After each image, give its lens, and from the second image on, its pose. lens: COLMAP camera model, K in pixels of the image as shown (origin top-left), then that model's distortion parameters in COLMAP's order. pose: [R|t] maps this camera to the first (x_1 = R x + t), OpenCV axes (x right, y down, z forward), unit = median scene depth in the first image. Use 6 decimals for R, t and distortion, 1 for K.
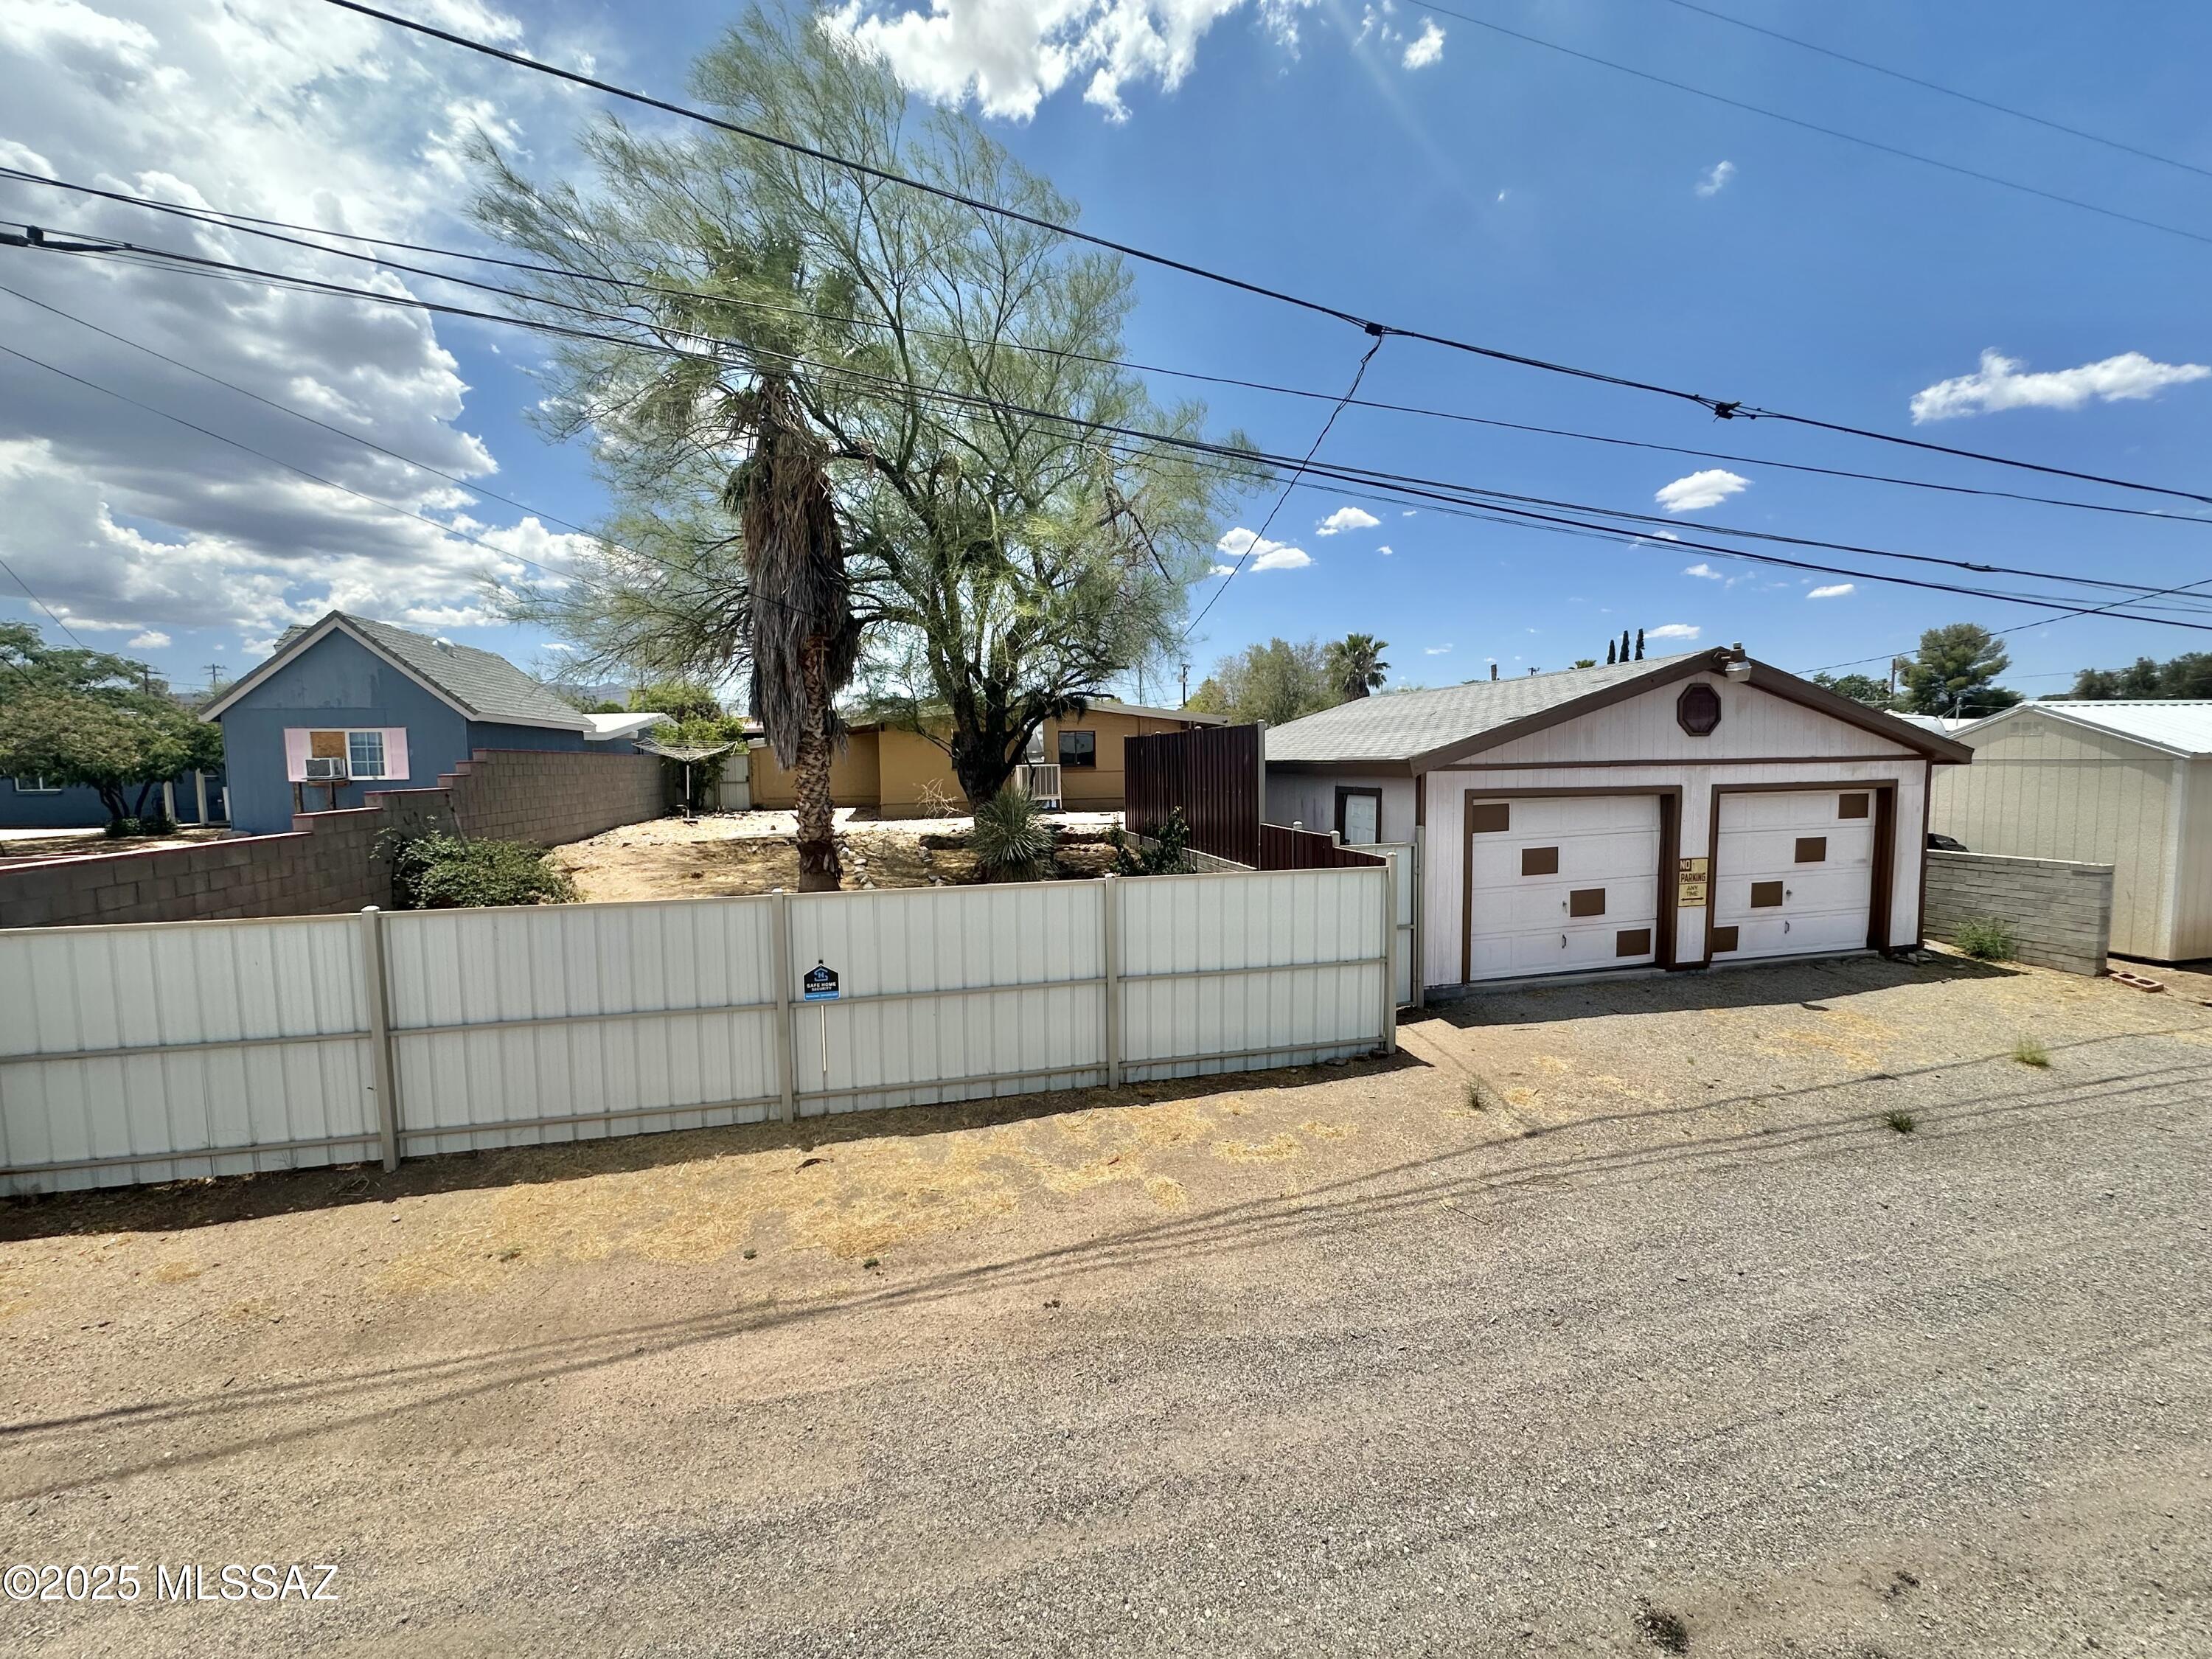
lens RADIAL K [[880.7, 0, 1106.0], [0, 880.7, 829.5], [0, 0, 1]] dist [-0.004511, 0.000389]
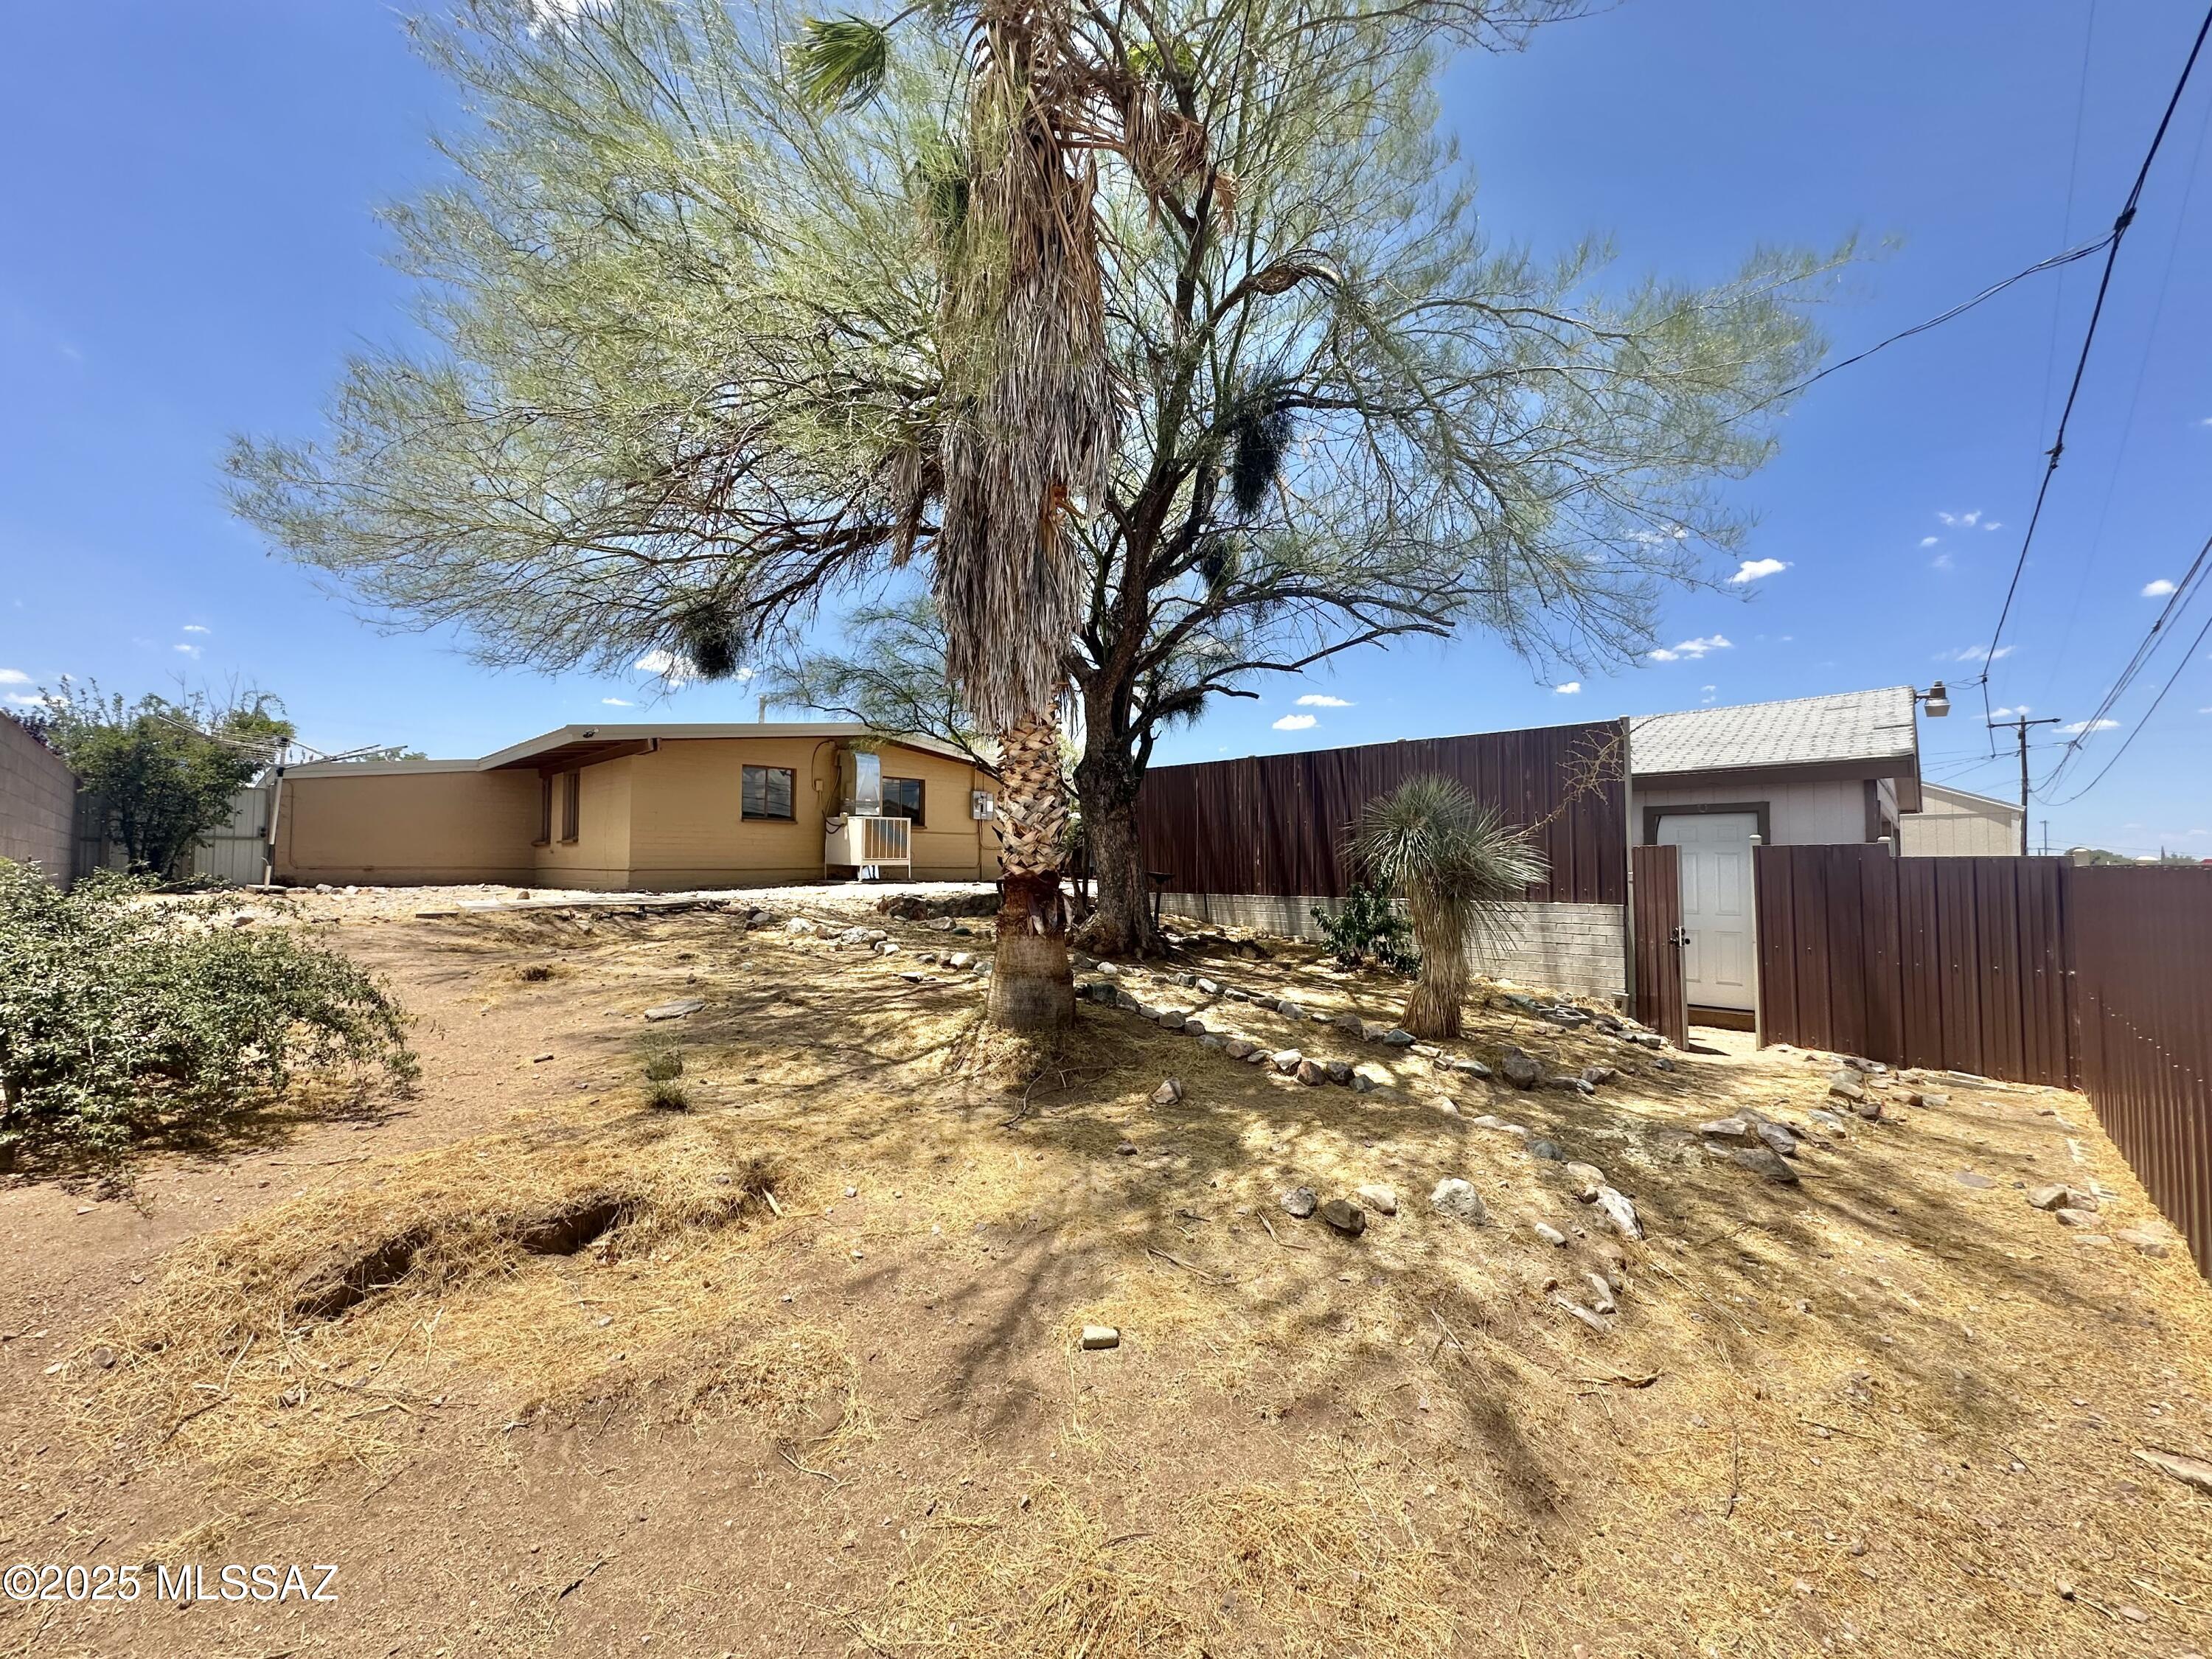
lens RADIAL K [[880.7, 0, 1106.0], [0, 880.7, 829.5], [0, 0, 1]] dist [-0.004511, 0.000389]
pose [[0.838102, 0.035608, 0.544351, -0.804406], [0.032368, 0.992863, -0.114782, 0.066860], [-0.544553, 0.113818, 0.830968, 0.755427]]
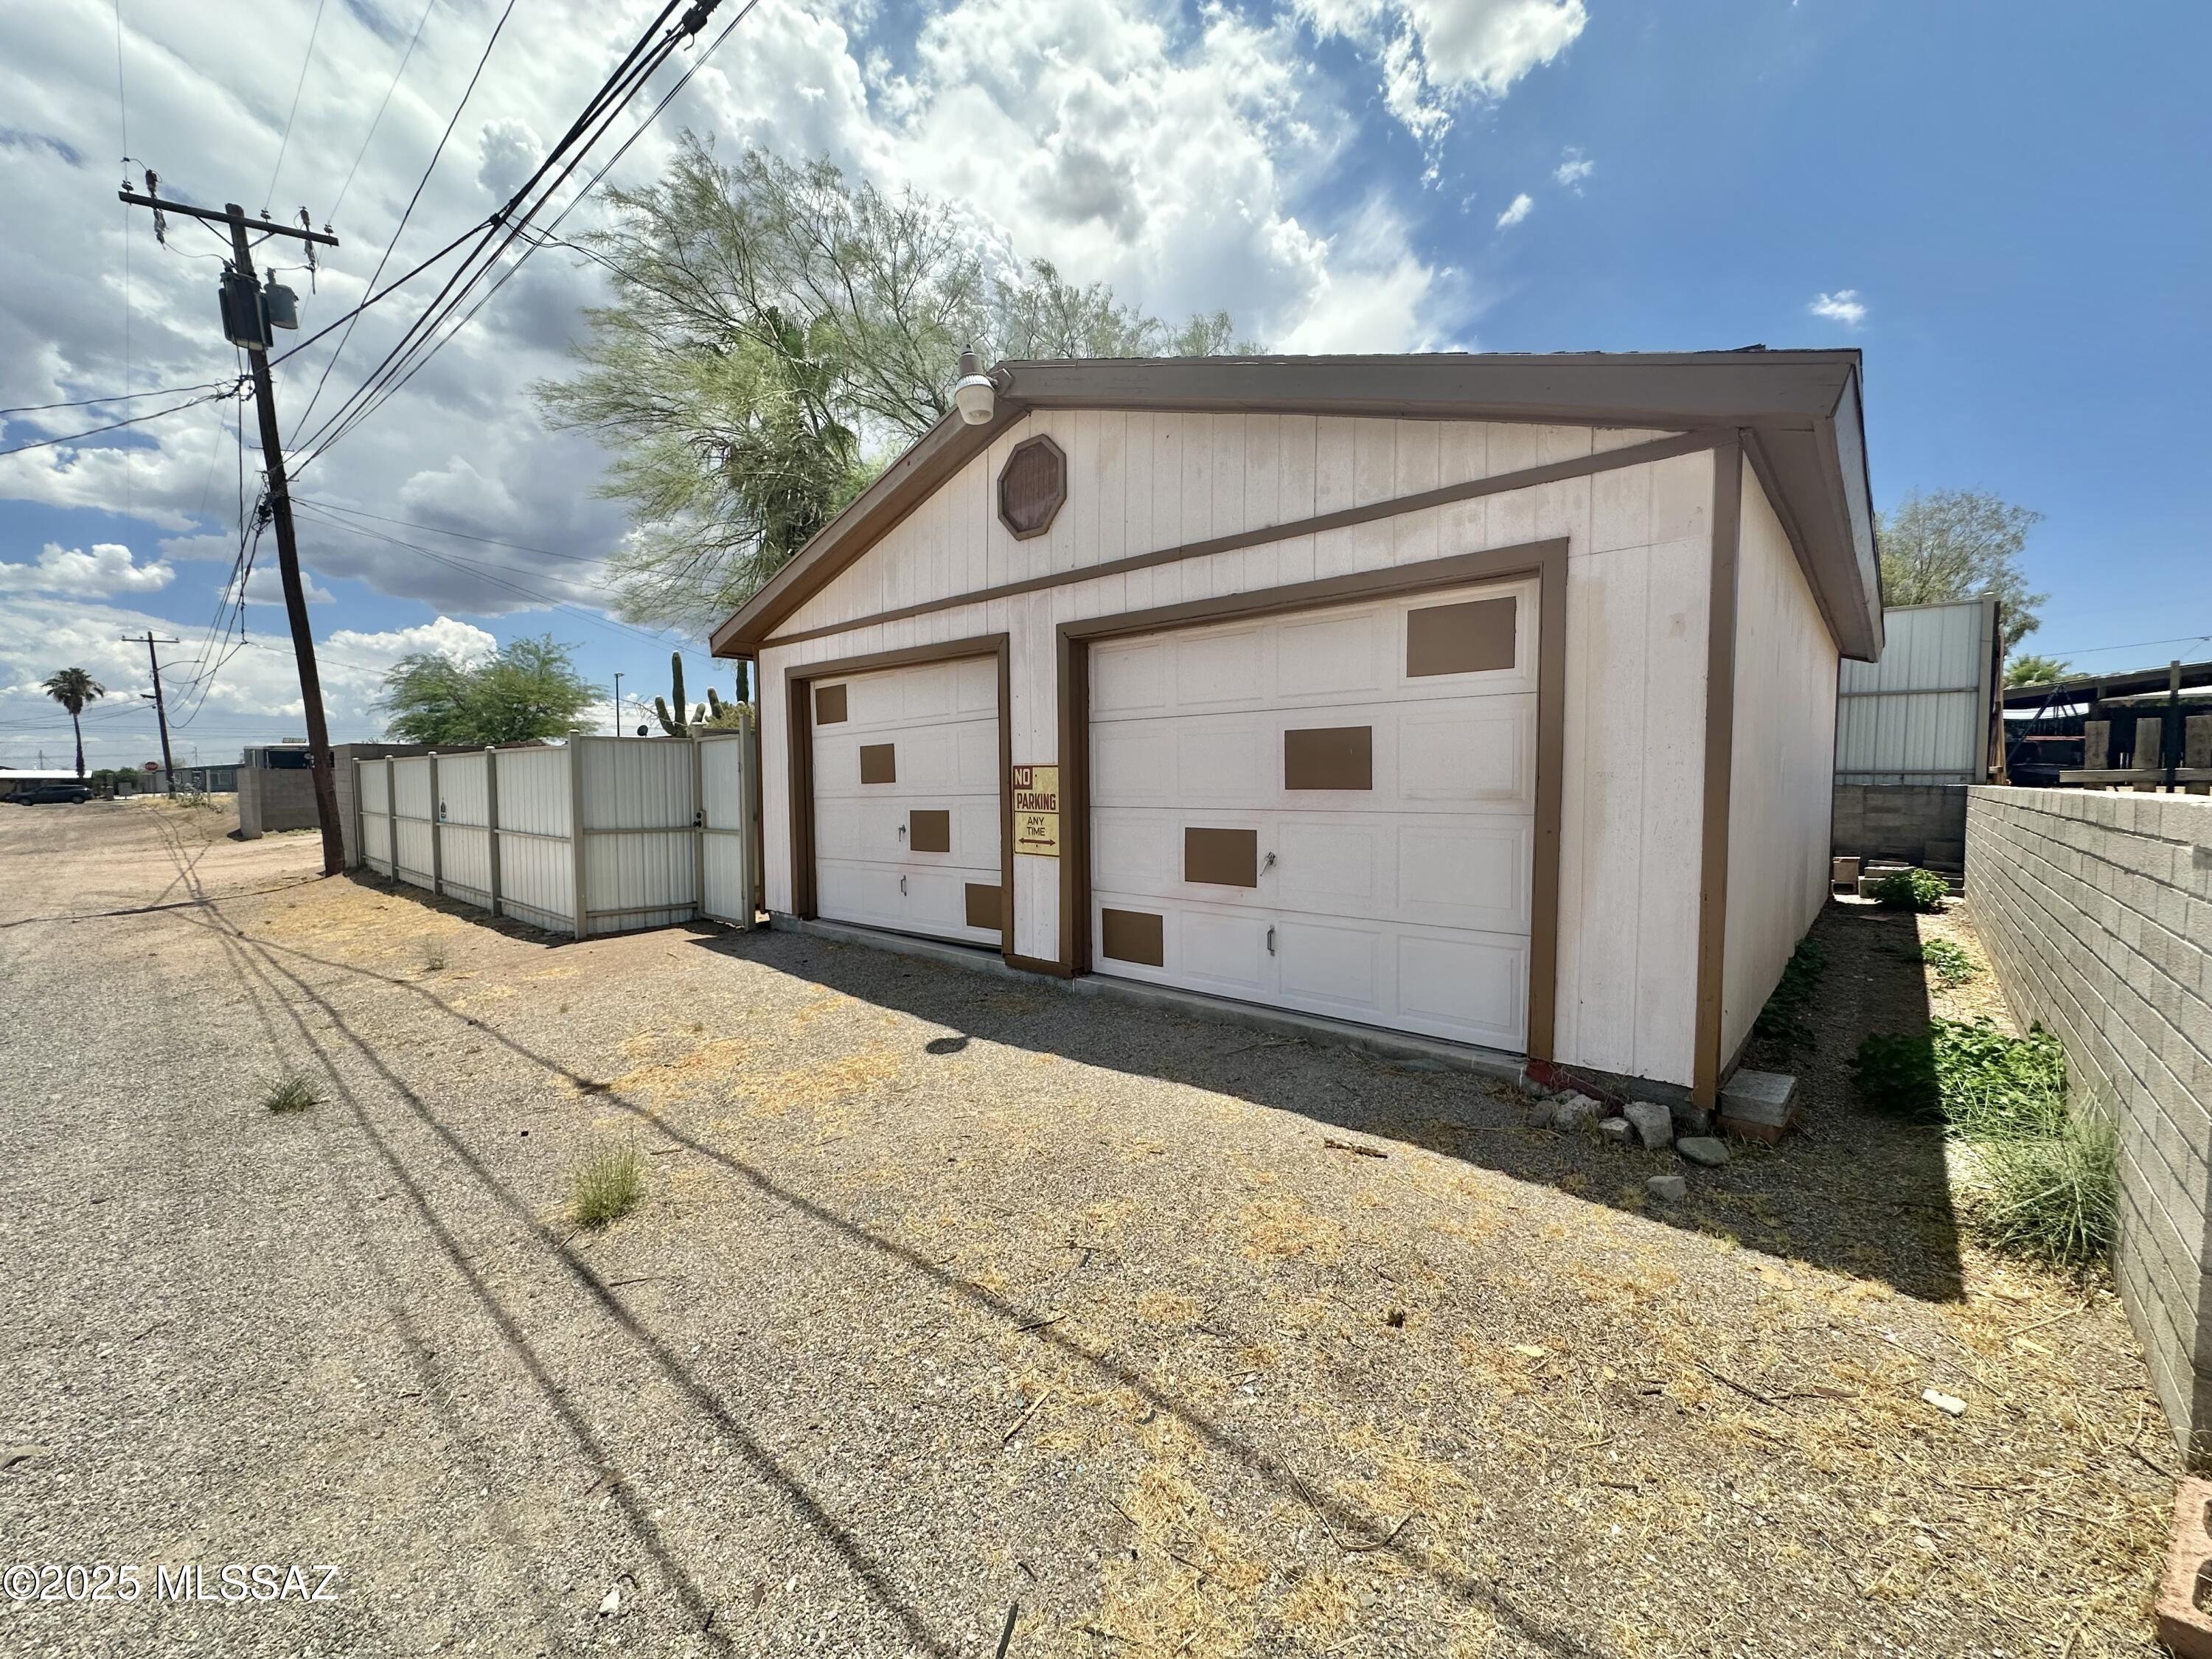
lens RADIAL K [[891.1, 0, 1107.9], [0, 891.1, 817.5], [0, 0, 1]] dist [-0.001779, 0.000032]
pose [[0.563594, 0.048094, -0.824651, 1.363556], [-0.069698, 0.997512, 0.010541, 0.066292], [0.823106, 0.051536, 0.565544, 0.867142]]
